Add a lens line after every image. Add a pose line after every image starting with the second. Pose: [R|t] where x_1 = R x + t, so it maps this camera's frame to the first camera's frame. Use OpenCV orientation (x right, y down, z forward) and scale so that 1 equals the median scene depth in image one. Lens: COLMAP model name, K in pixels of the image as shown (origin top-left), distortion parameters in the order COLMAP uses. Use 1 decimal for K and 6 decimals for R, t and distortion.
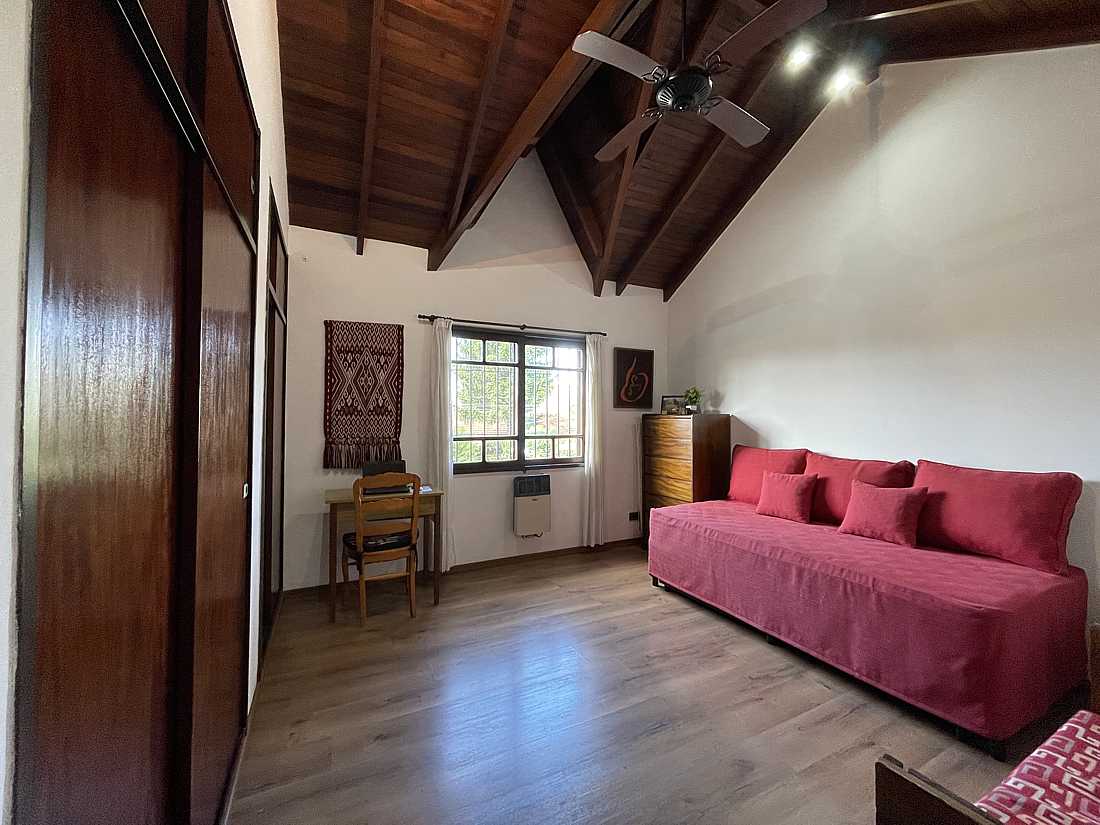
lens RADIAL K [[445.5, 0, 549.8], [0, 445.5, 407.1], [0, 0, 1]] dist [-0.000203, -0.000047]
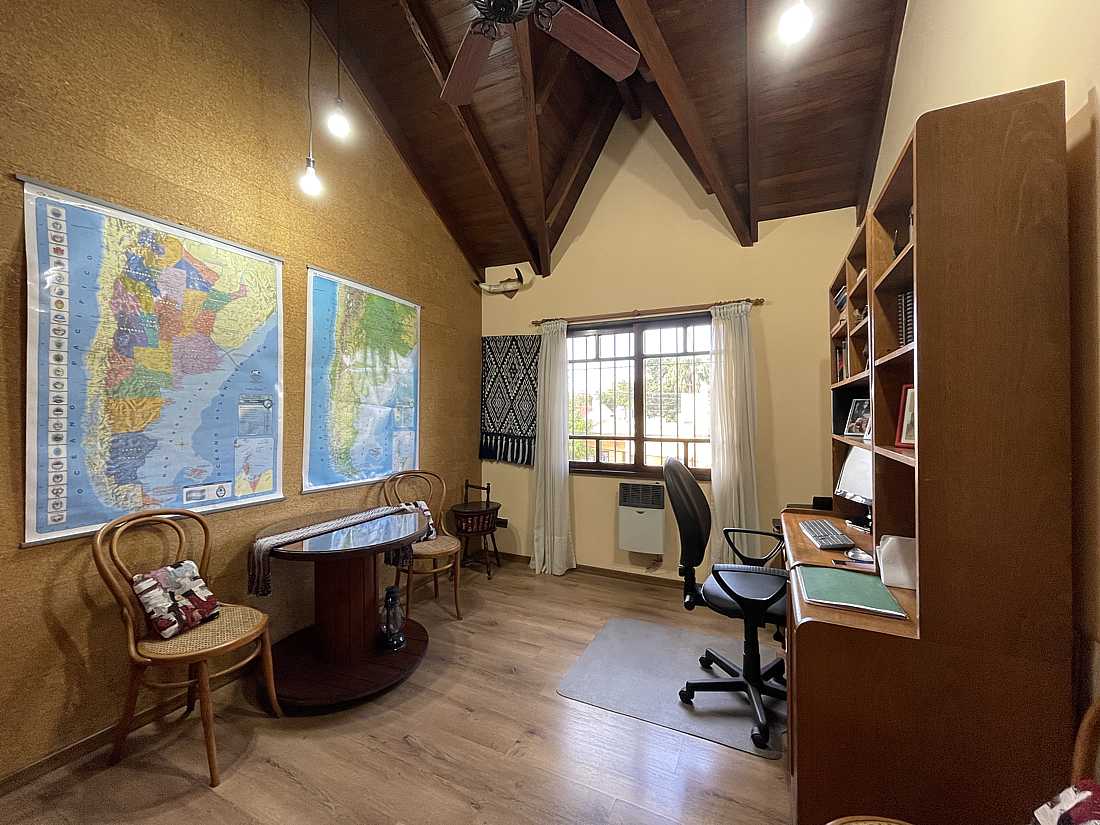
lens RADIAL K [[445.5, 0, 549.8], [0, 445.5, 407.1], [0, 0, 1]] dist [-0.000203, -0.000047]
pose [[0.603253, -0.015341, -0.797403, 0.538696], [0.015220, 0.999854, -0.007722, 0.009651], [0.797405, -0.007478, 0.603398, 0.334760]]
